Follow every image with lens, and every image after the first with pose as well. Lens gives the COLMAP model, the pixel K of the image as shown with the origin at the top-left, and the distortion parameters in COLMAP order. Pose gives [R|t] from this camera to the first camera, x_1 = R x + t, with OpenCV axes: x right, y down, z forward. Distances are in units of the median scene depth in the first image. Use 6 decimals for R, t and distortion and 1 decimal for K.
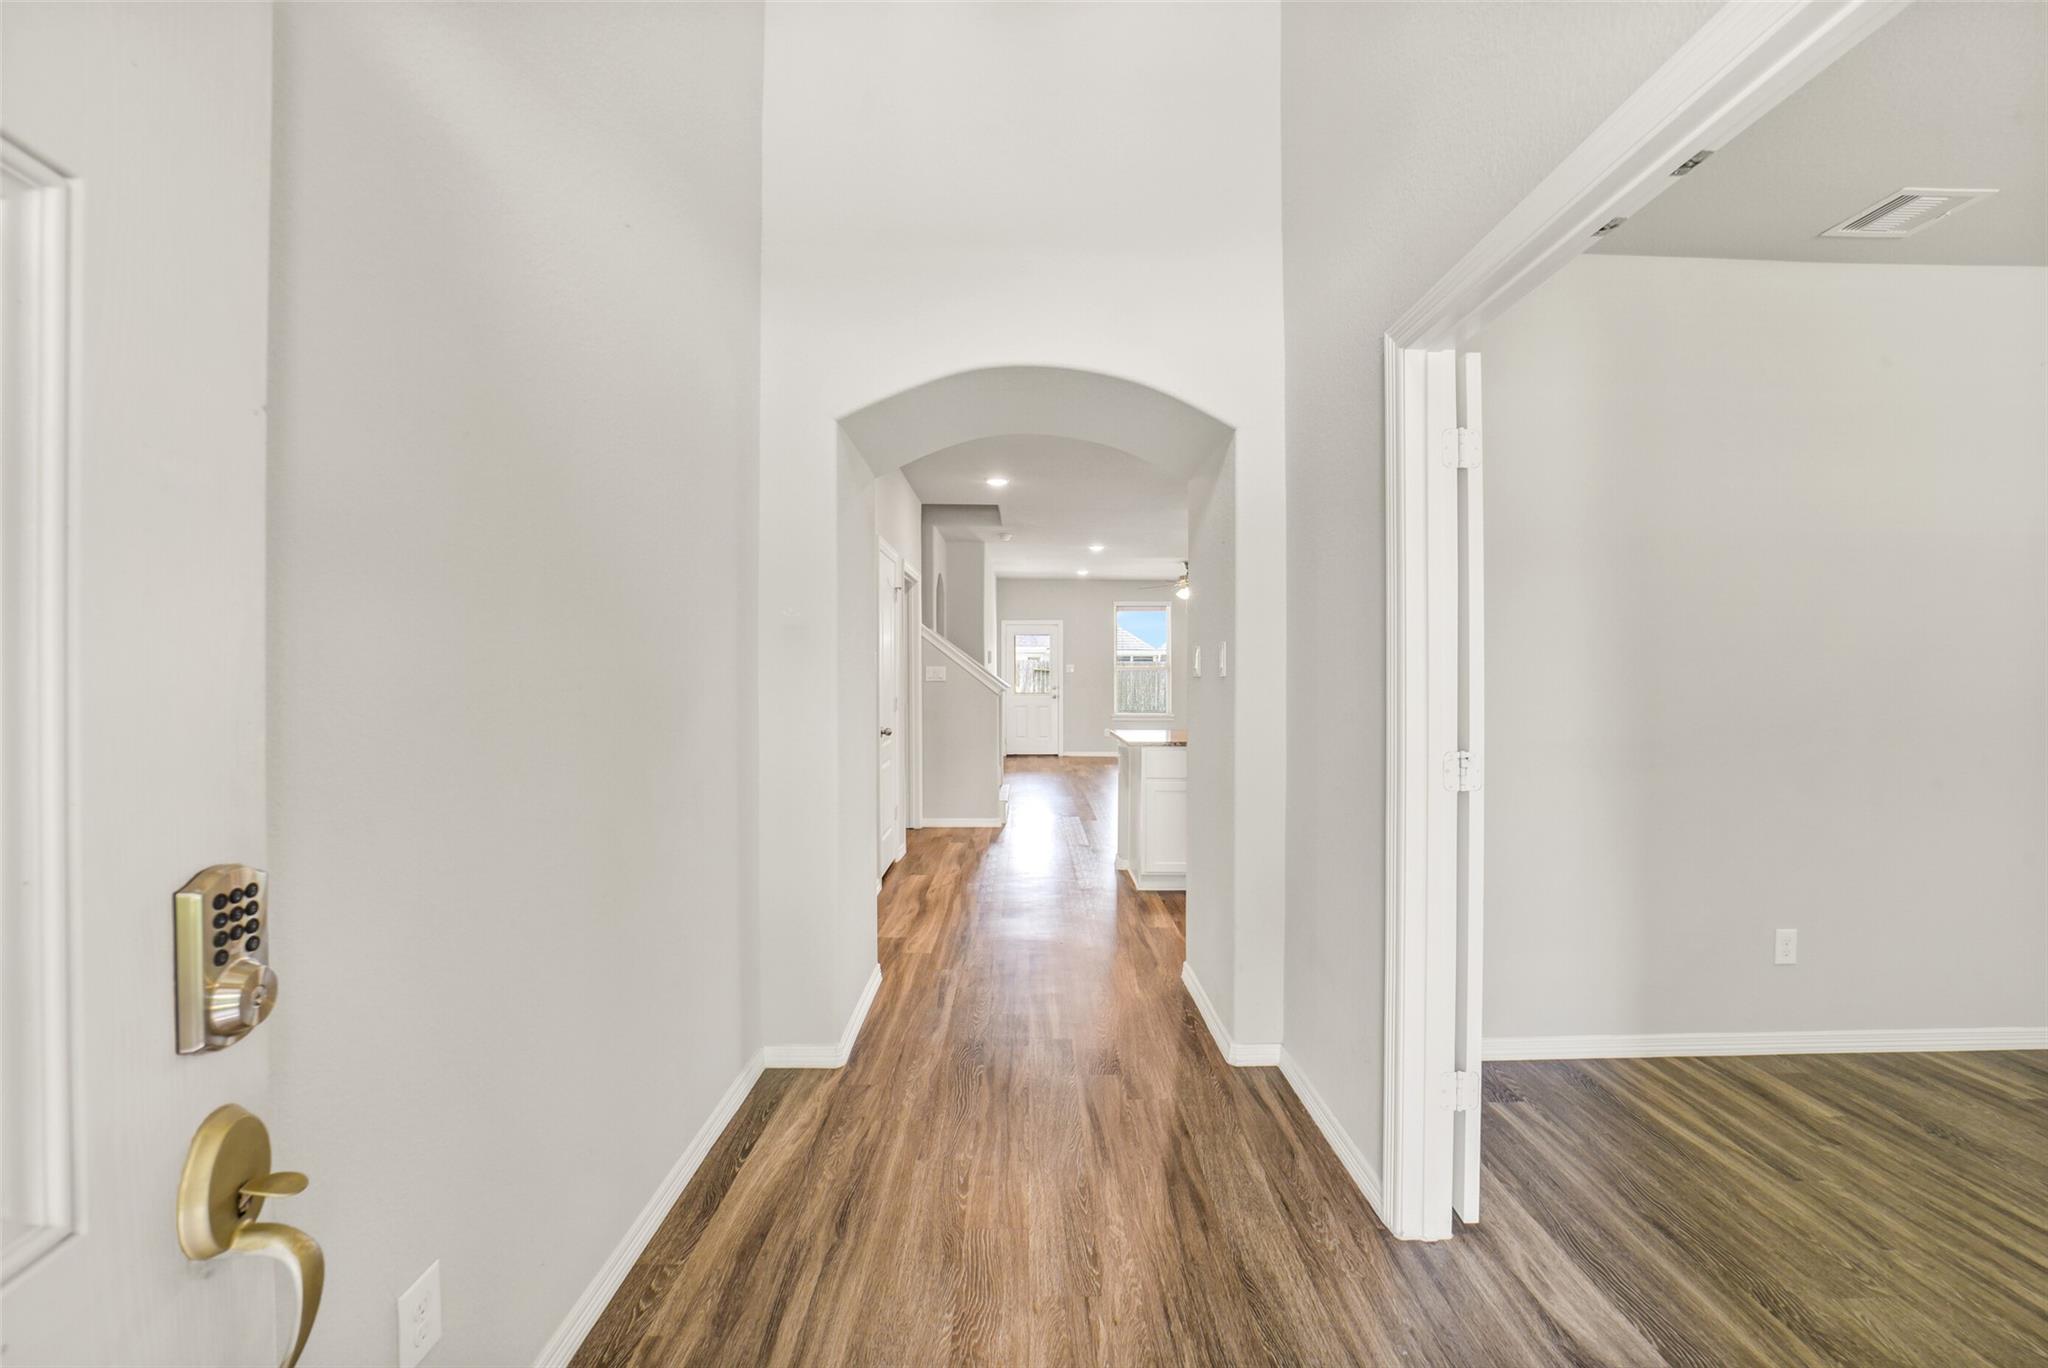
lens RADIAL K [[809.6, 0, 1025.2], [0, 809.6, 676.5], [0, 0, 1]] dist [-0.033395, 0.007185]
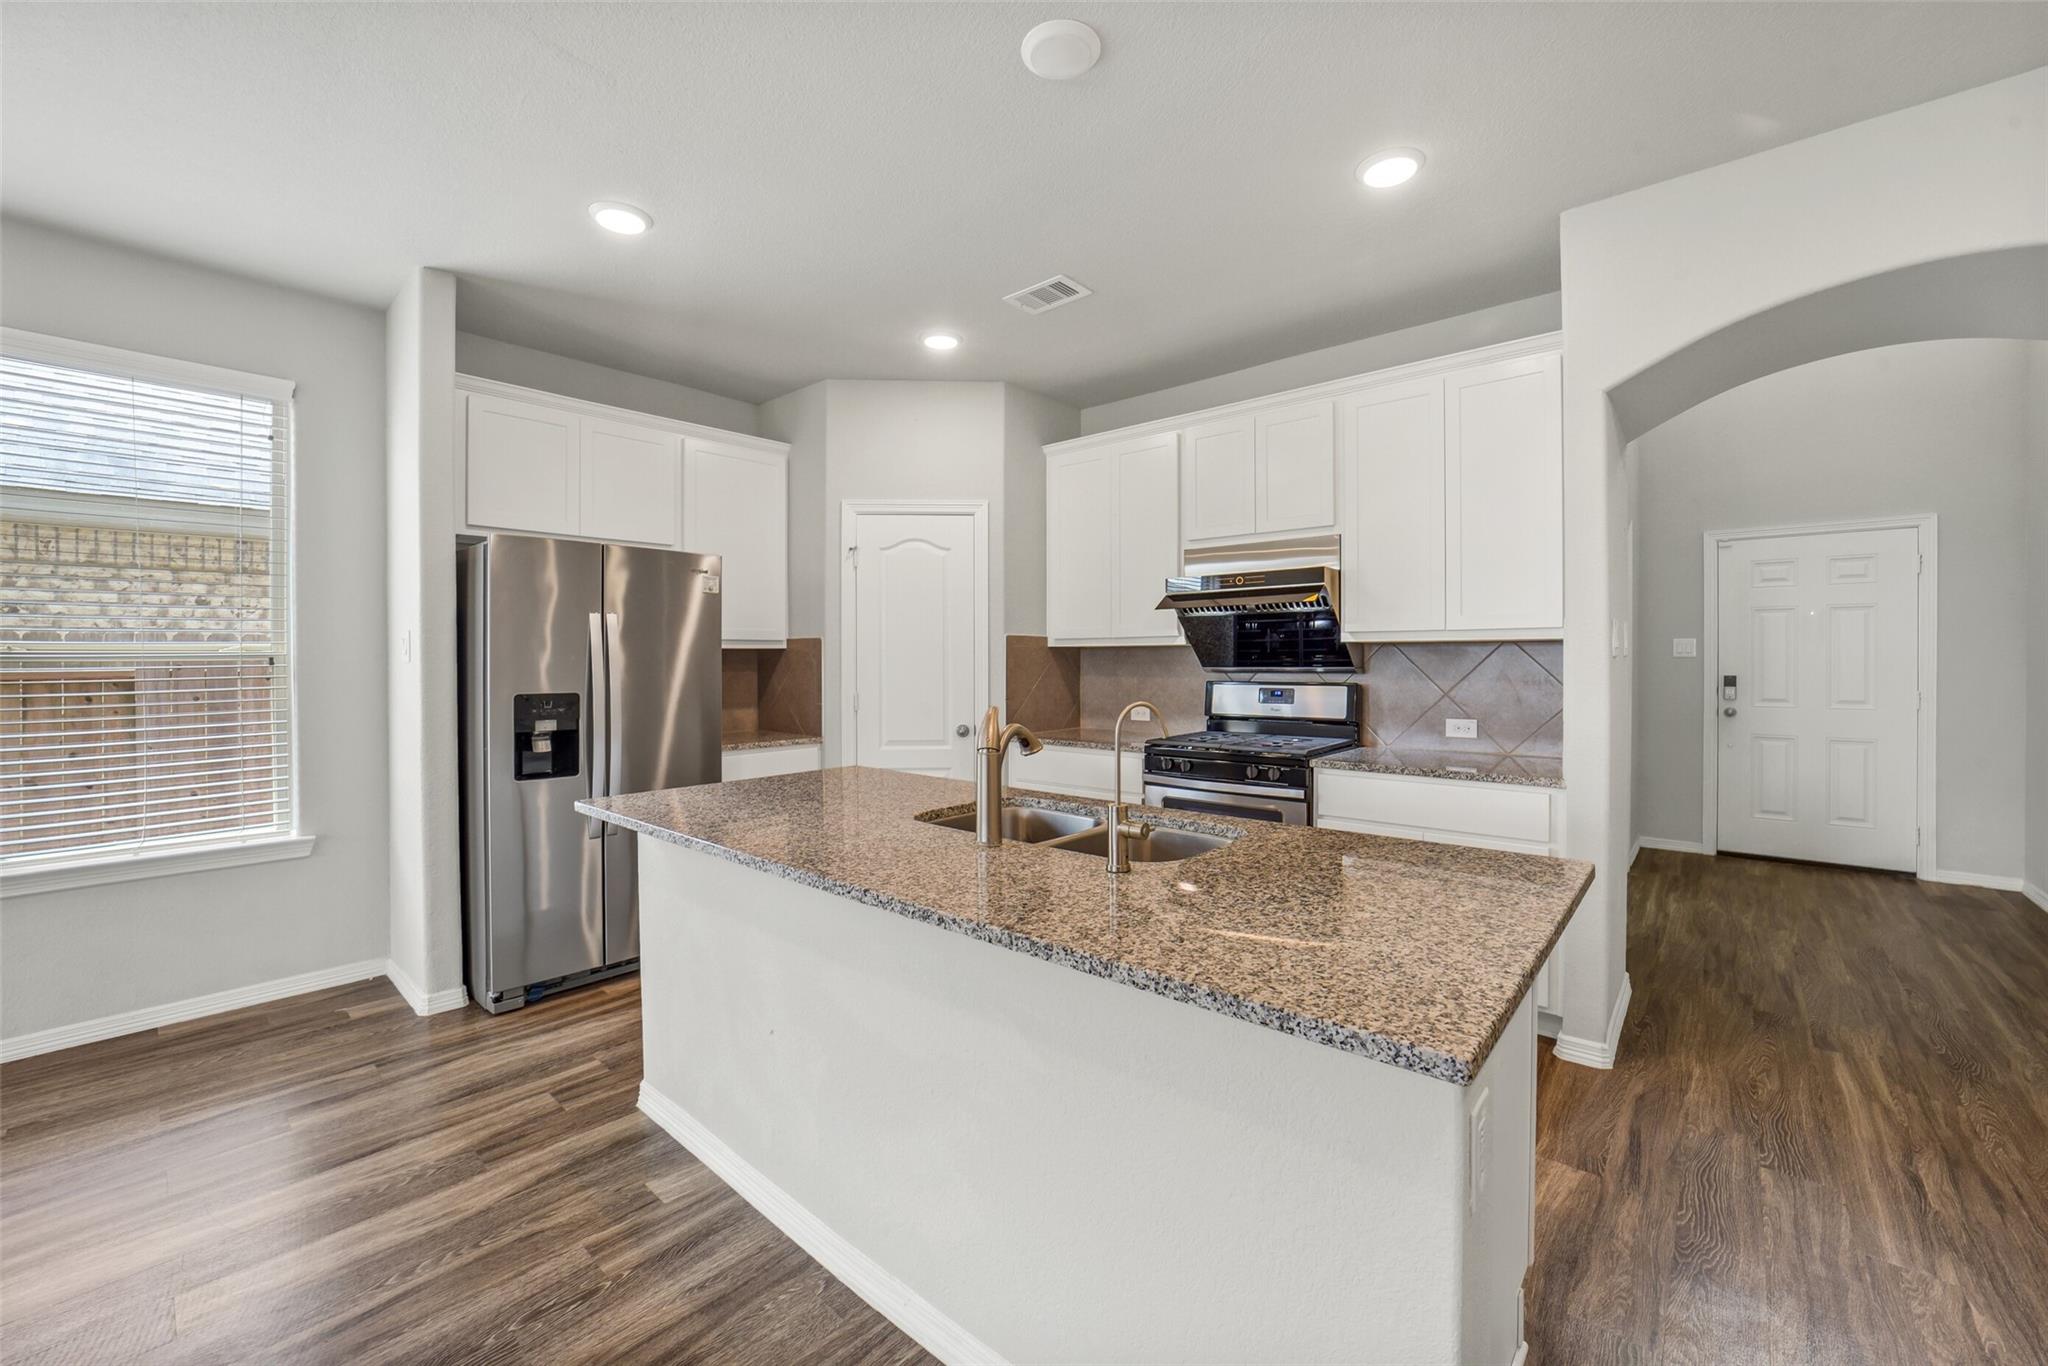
lens RADIAL K [[809.6, 0, 1026.8], [0, 809.6, 661.3], [0, 0, 1]] dist [-0.033395, 0.007185]
pose [[-0.750383, 0.002265, 0.661000, 0.103426], [0.007275, 0.999962, 0.004833, -0.004761], [-0.660964, 0.008435, -0.750370, 1.687695]]
